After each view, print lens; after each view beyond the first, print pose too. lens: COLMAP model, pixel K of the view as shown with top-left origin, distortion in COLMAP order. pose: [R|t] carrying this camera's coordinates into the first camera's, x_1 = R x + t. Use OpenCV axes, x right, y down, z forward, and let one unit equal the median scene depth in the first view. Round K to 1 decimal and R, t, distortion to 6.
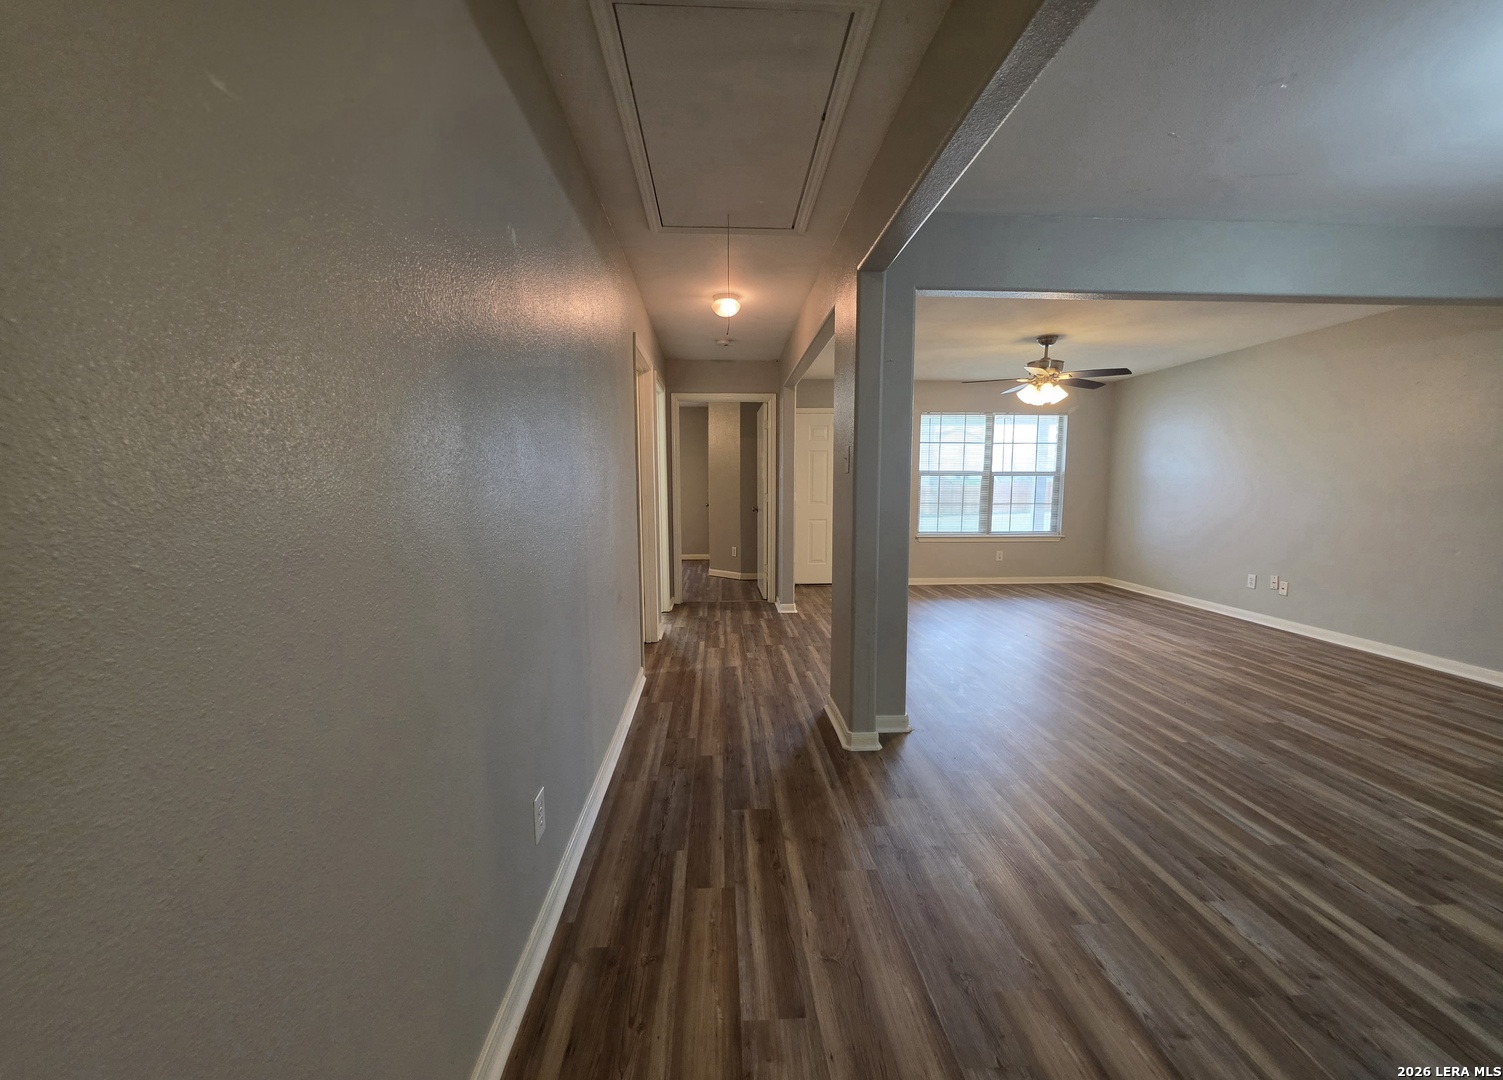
lens RADIAL K [[603.5, 0, 754.9], [0, 603.5, 564.9], [0, 0, 1]] dist [0.001254, 0.000467]
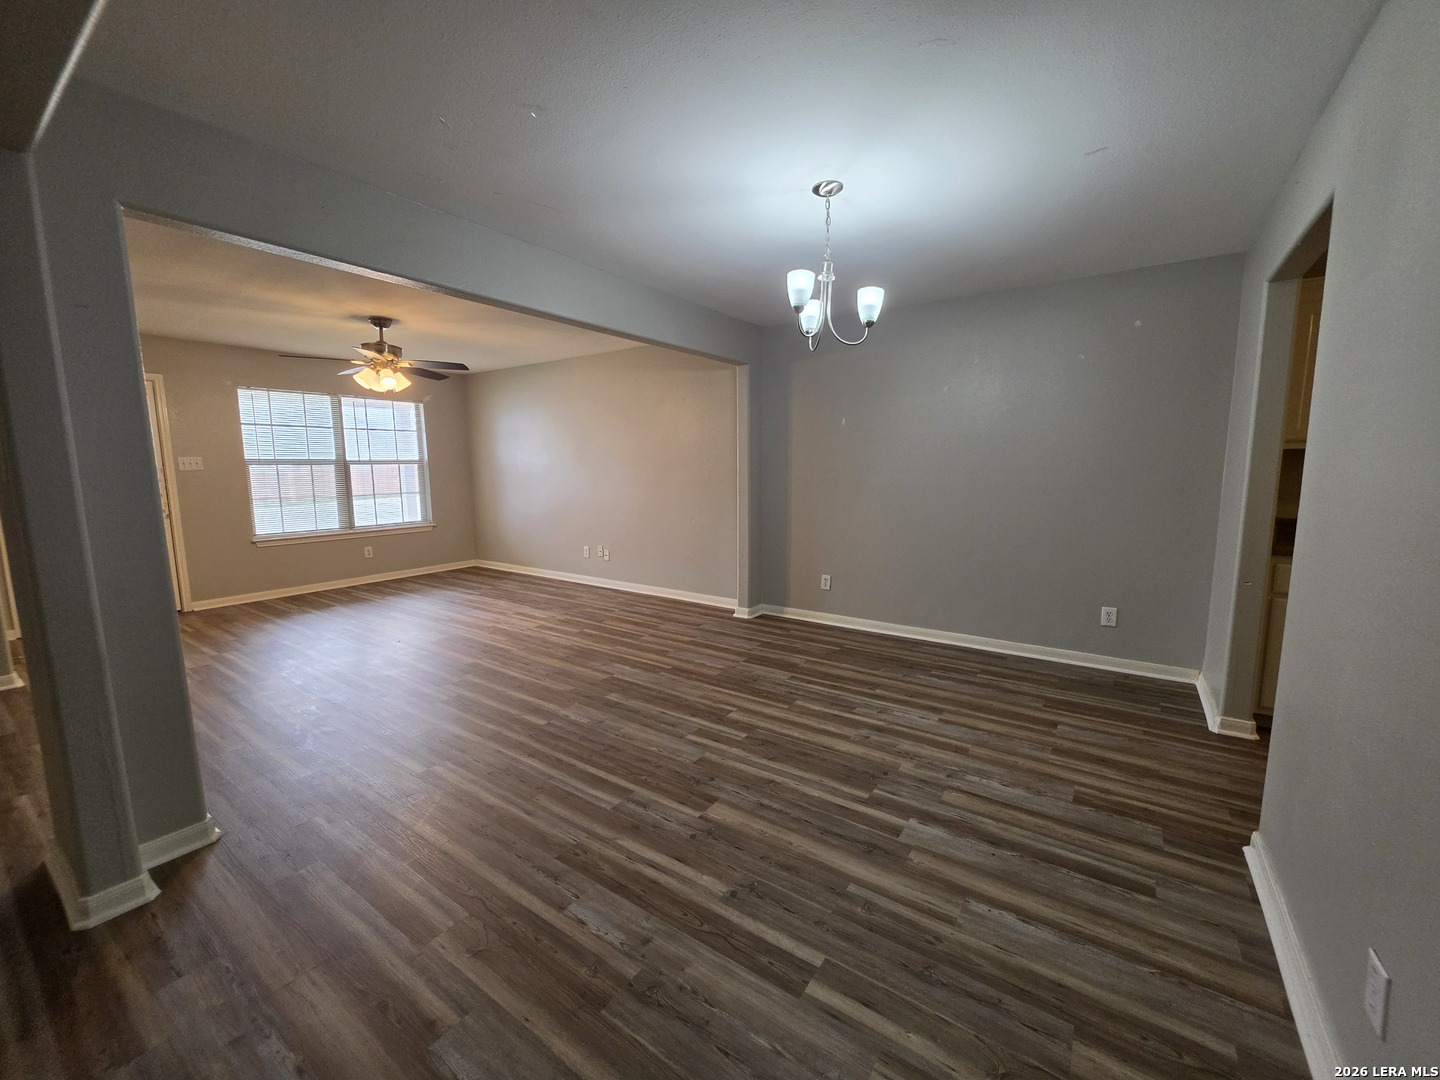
lens RADIAL K [[581.3, 0, 717.2], [0, 581.3, 539.5], [0, 0, 1]] dist [-0.006549, 0.002210]
pose [[0.620041, -0.104050, 0.777640, 0.109214], [0.108726, 0.992999, 0.046174, -0.036043], [-0.776999, 0.055920, 0.627013, 0.081480]]
